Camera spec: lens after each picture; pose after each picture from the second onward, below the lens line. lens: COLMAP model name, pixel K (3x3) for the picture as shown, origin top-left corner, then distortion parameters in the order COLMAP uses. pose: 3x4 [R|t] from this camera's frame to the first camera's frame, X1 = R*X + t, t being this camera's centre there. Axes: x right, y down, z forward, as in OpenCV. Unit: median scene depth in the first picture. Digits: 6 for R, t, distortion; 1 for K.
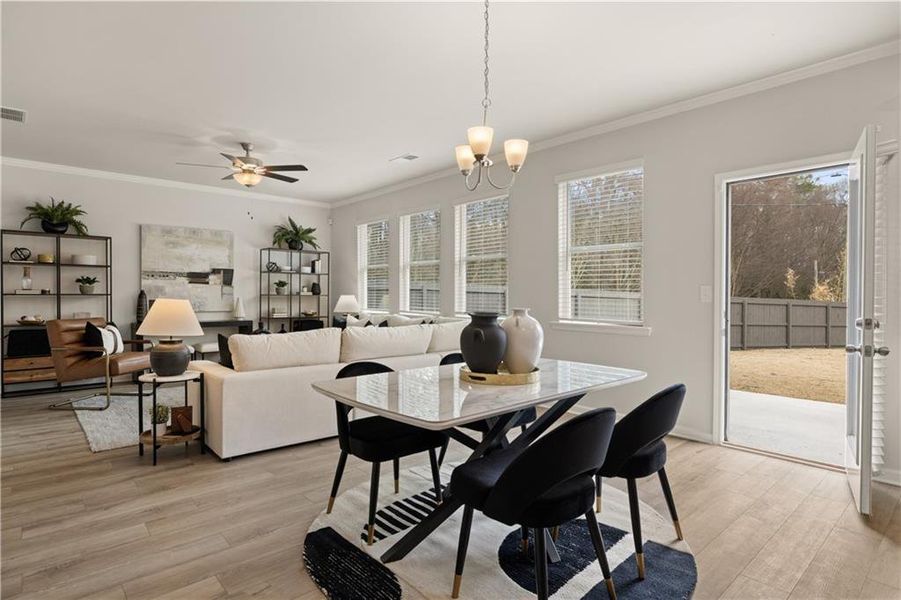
lens RADIAL K [[476.4, 0, 449.4], [0, 476.4, 302.6], [0, 0, 1]] dist [-0.001243, -0.000096]
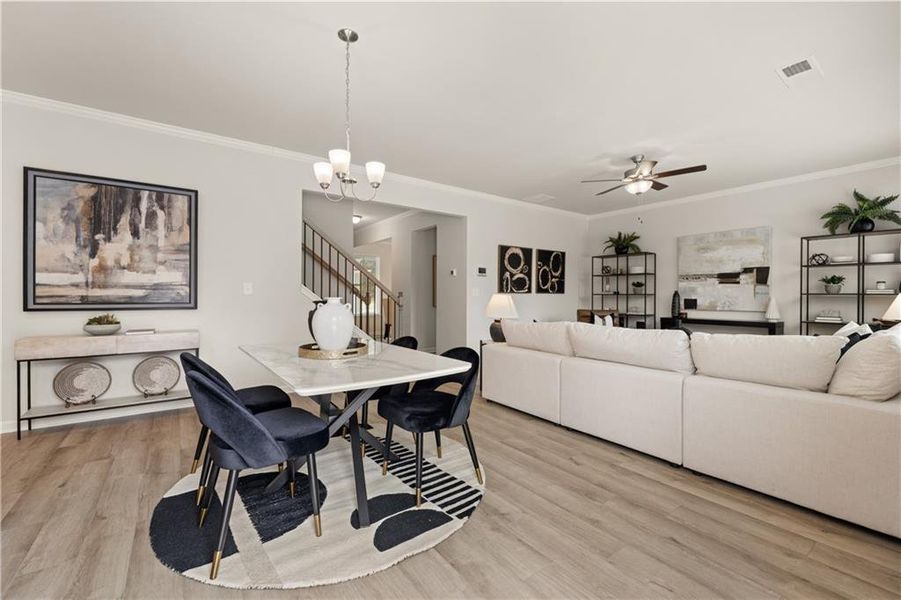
lens RADIAL K [[379.5, 0, 450.4], [0, 379.5, 296.6], [0, 0, 1]] dist [-0.001240, -0.000664]
pose [[-0.097672, -0.002711, -0.995215, 0.375741], [-0.019330, 0.999813, -0.000827, 0.000692], [0.995031, 0.019157, -0.097706, 0.502869]]
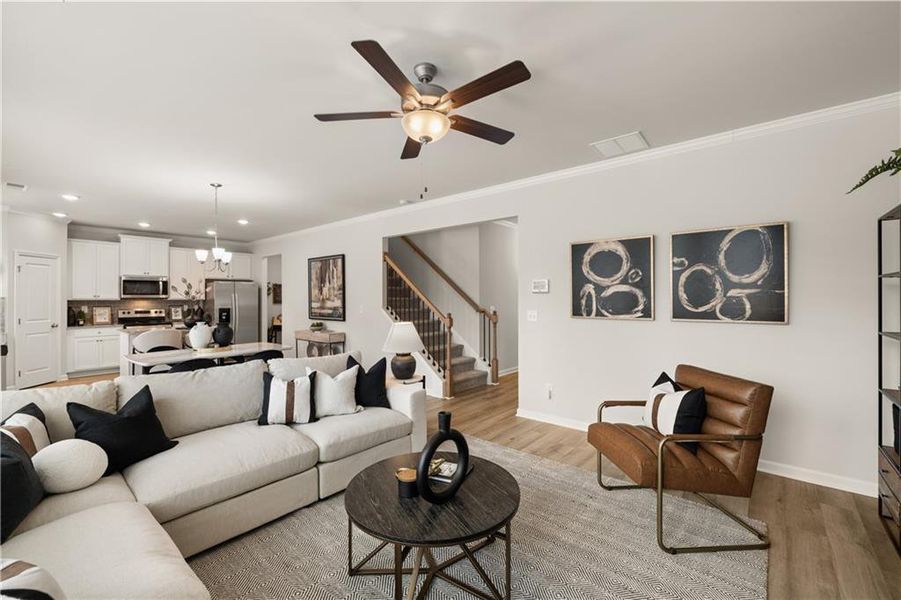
lens RADIAL K [[379.5, 0, 450.5], [0, 379.5, 298.2], [0, 0, 1]] dist [-0.001240, -0.000664]
pose [[-0.990227, 0.001852, -0.139453, -0.298514], [-0.000690, 0.999835, 0.018176, -0.053646], [0.139464, 0.018094, -0.990062, 1.107956]]
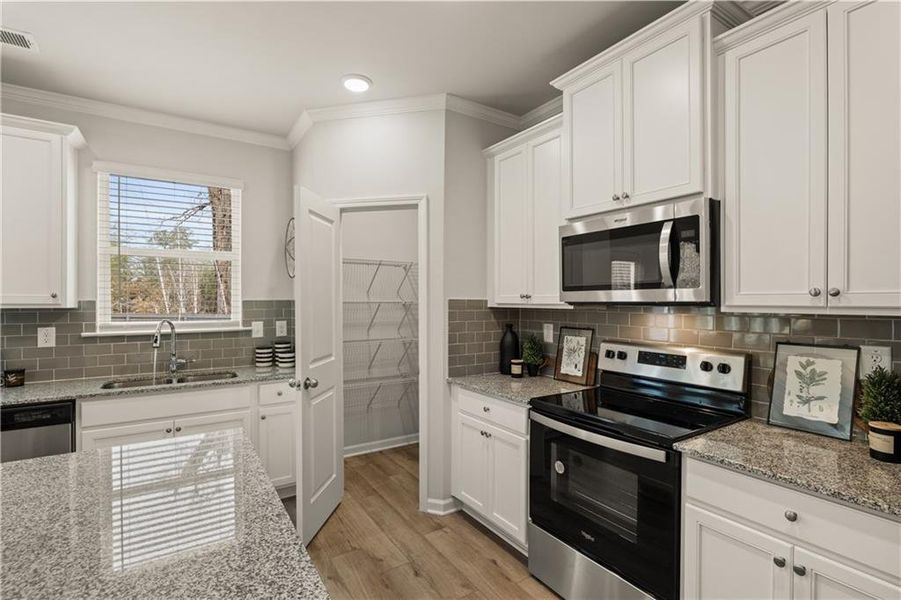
lens RADIAL K [[421.0, 0, 449.9], [0, 421.0, 301.5], [0, 0, 1]] dist [-0.008828, 0.002018]
pose [[0.153254, -0.000758, 0.988187, 0.136434], [0.016187, 0.999867, -0.001744, -0.034960], [-0.988054, 0.016263, 0.153246, -0.076695]]
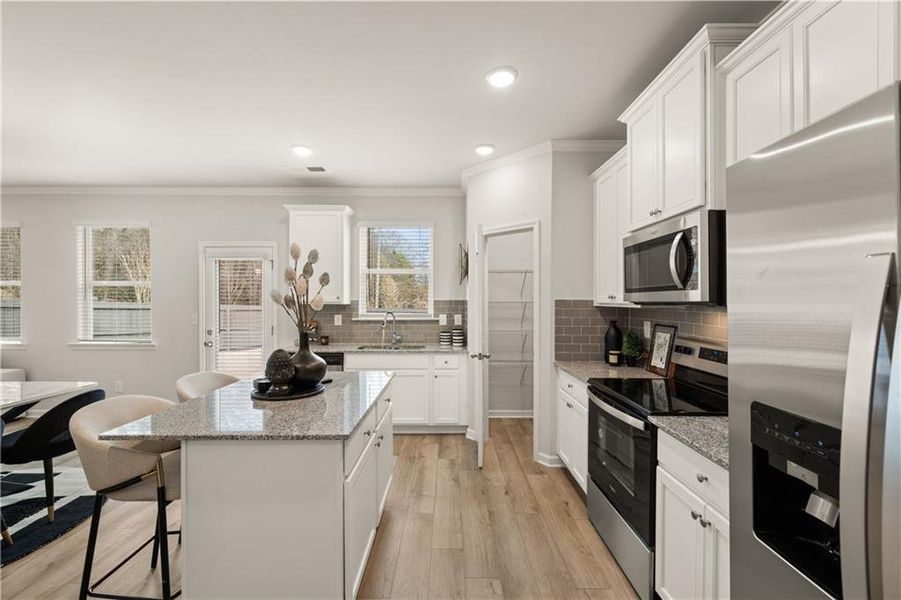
lens RADIAL K [[379.5, 0, 450.6], [0, 379.5, 301.1], [0, 0, 1]] dist [-0.001240, -0.000664]
pose [[0.662412, 0.001011, 0.749139, 0.100043], [0.010024, 0.999898, -0.010213, -0.032290], [-0.749072, 0.014275, 0.662334, -0.233178]]
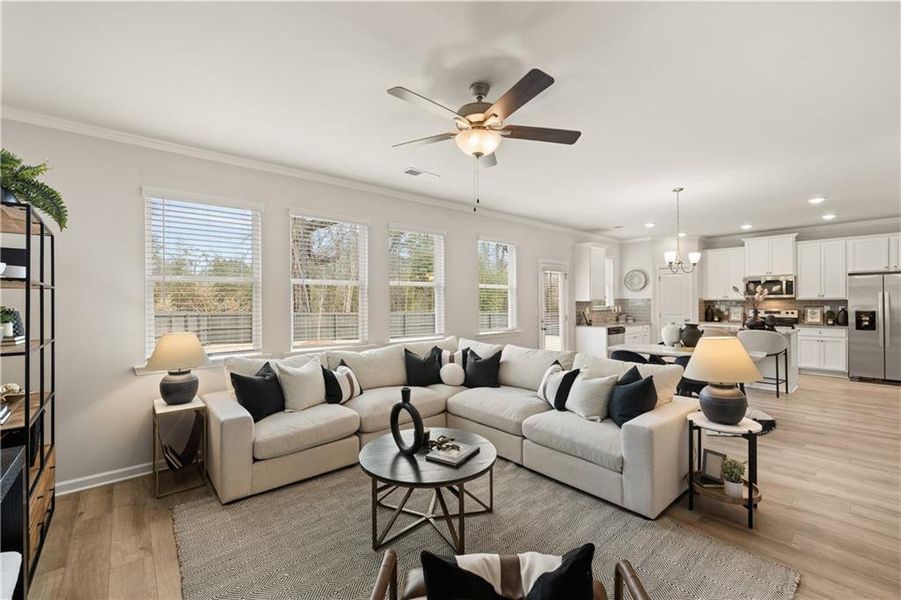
lens RADIAL K [[379.5, 0, 445.8], [0, 379.5, 298.9], [0, 0, 1]] dist [-0.001240, -0.000664]
pose [[0.015537, 0.004979, 0.999867, -0.692813], [0.024566, 0.999684, -0.005360, -0.047986], [-0.999577, 0.024646, 0.015410, 0.793427]]
